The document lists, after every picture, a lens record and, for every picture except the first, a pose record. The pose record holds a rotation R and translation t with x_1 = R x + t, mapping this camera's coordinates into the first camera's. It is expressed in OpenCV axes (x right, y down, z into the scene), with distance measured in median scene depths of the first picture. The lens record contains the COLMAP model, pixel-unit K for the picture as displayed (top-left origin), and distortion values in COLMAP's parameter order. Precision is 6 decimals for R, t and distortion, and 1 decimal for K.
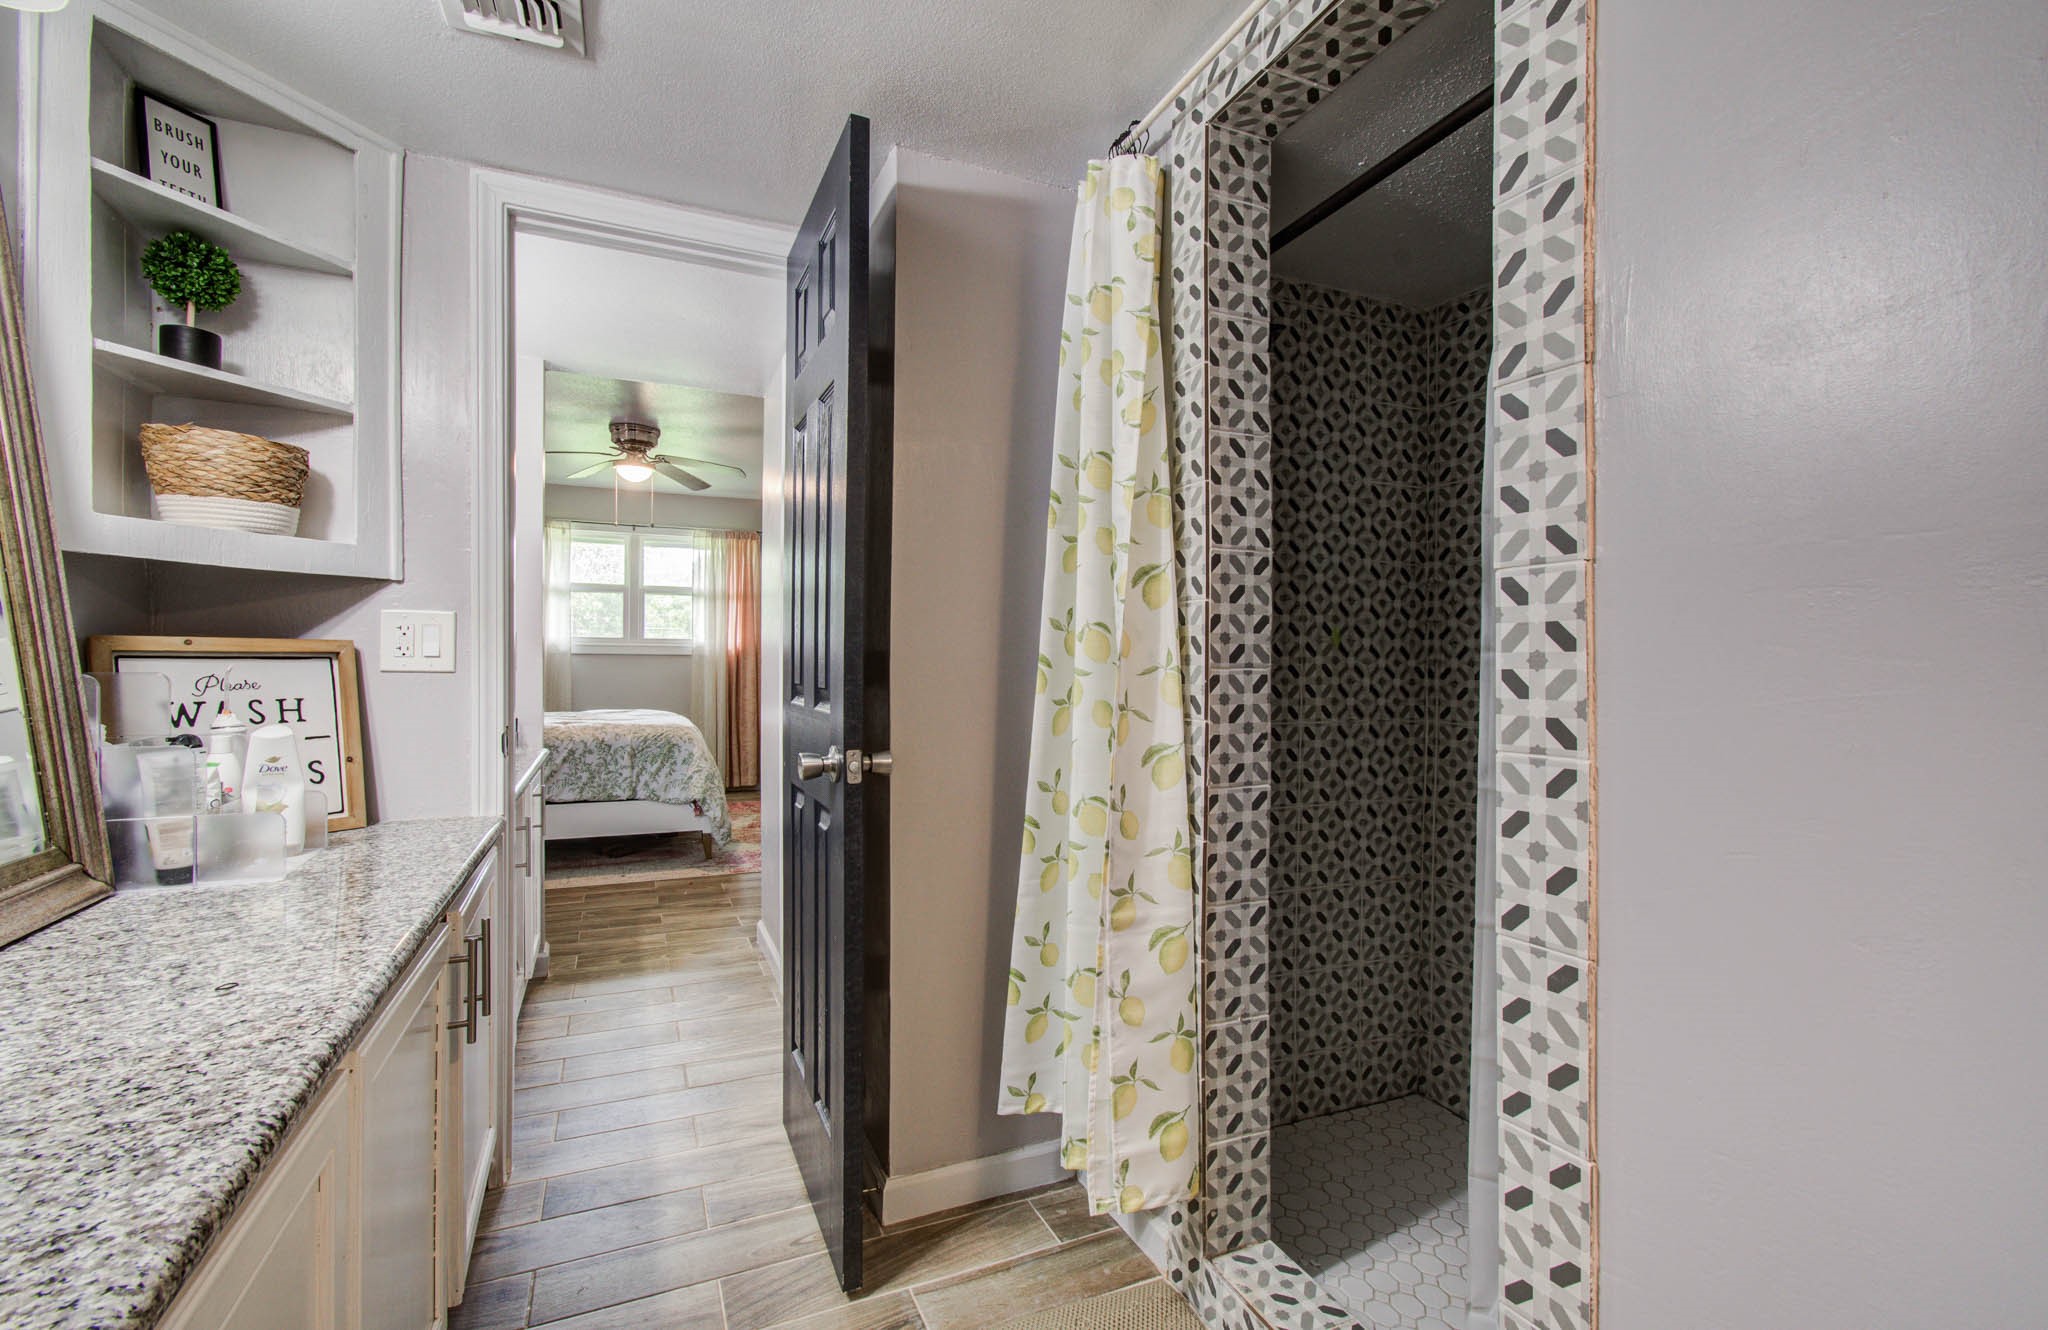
lens RADIAL K [[842.4, 0, 995.6], [0, 842.4, 672.3], [0, 0, 1]] dist [-0.028555, 0.008924]
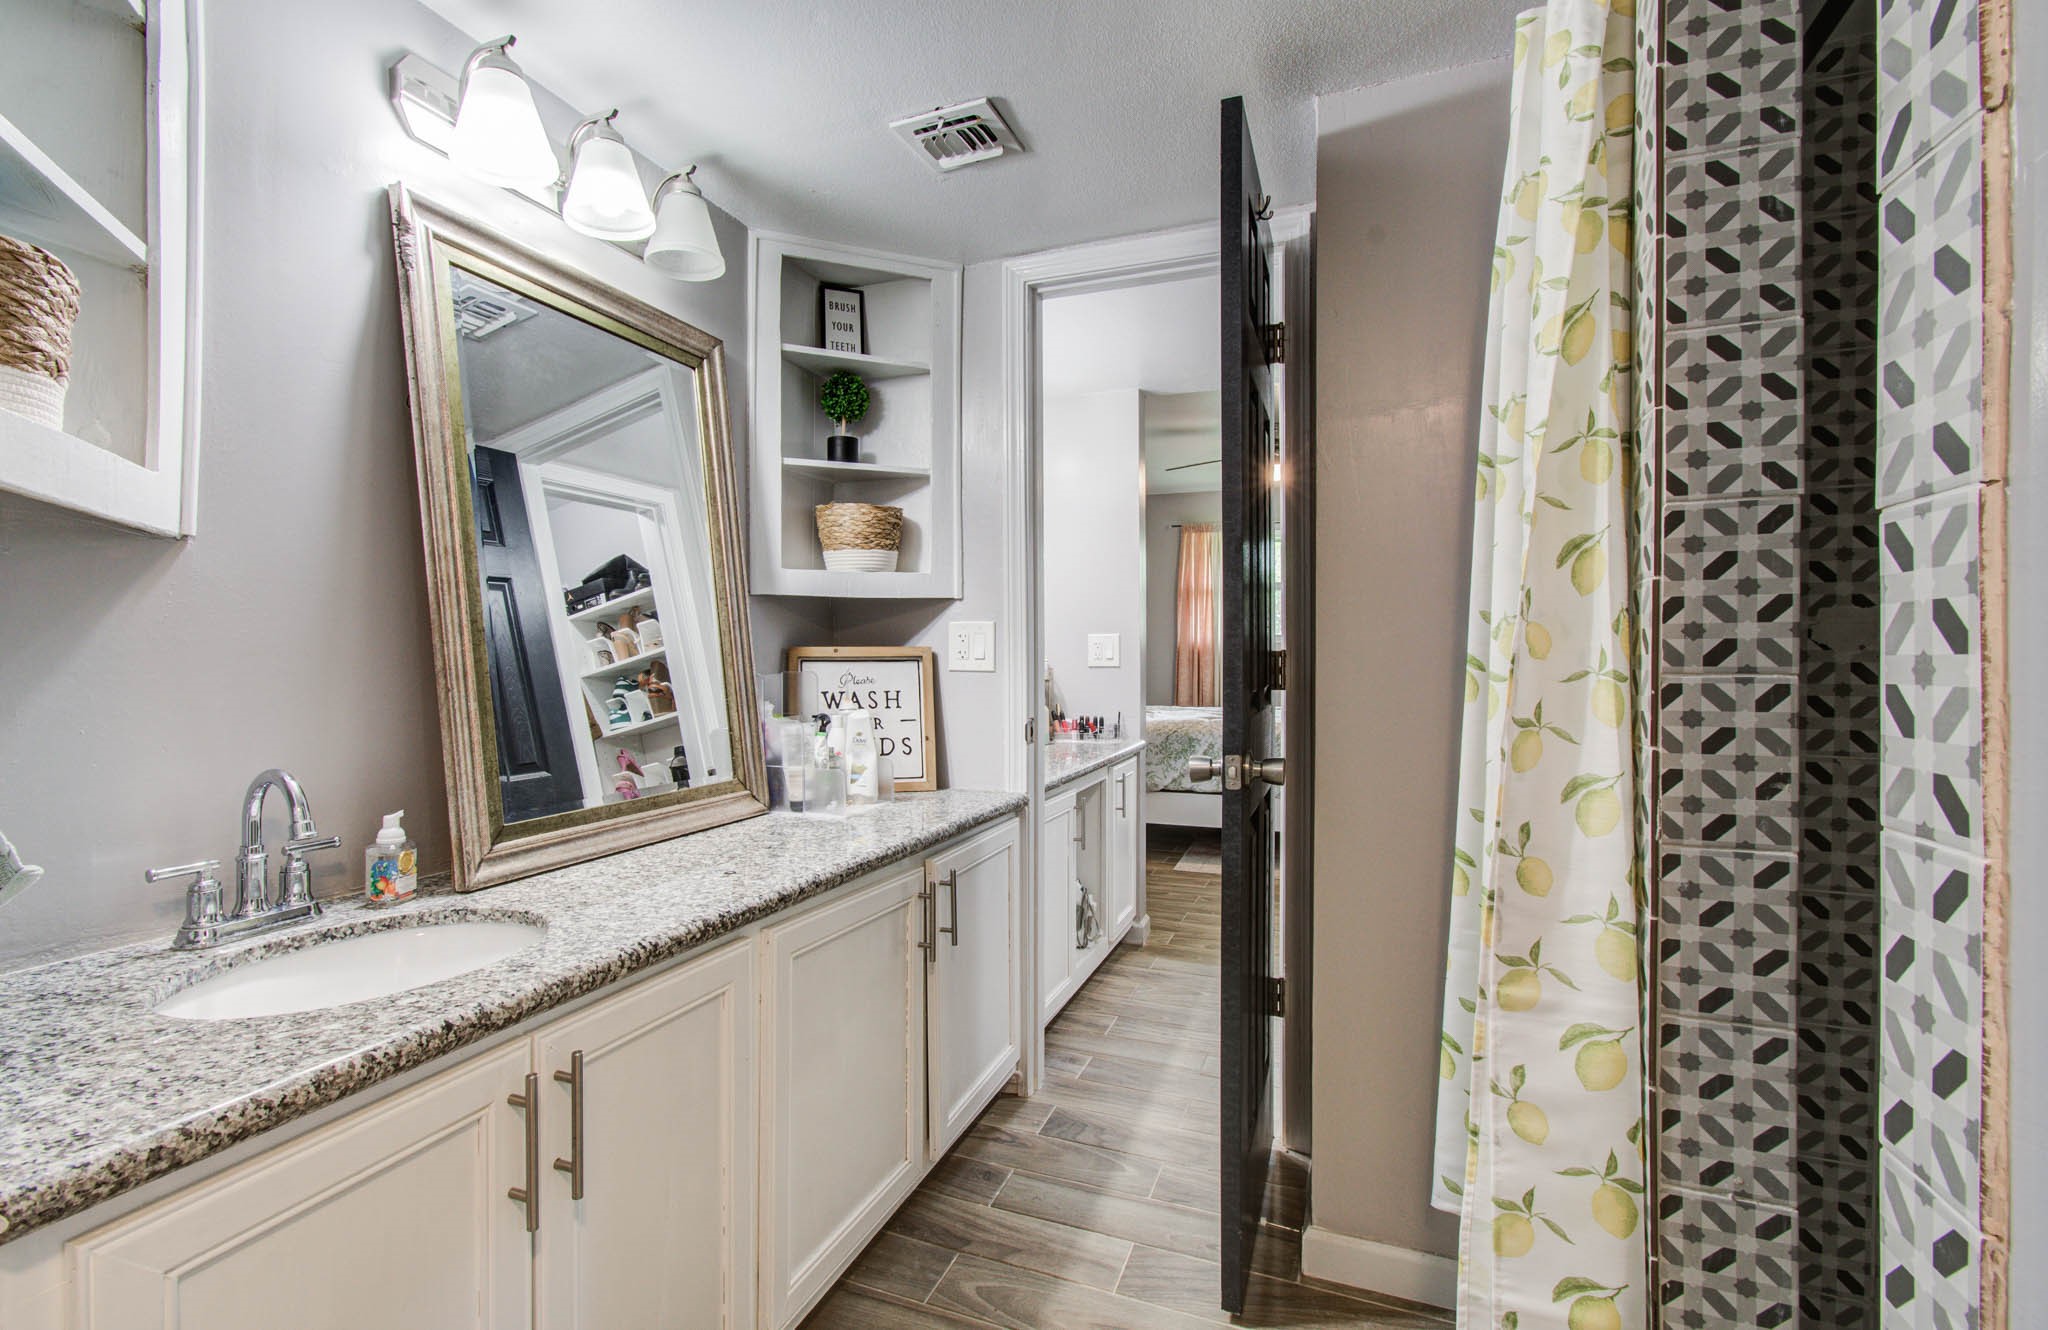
lens RADIAL K [[886.3, 0, 1024.0], [0, 886.3, 665.0], [0, 0, 1]] dist [-0.002416, 0.000514]
pose [[0.721019, -0.000328, -0.692915, 0.373409], [-0.002565, 0.999992, -0.003143, -0.008349], [0.692910, 0.004043, 0.721013, 0.092606]]
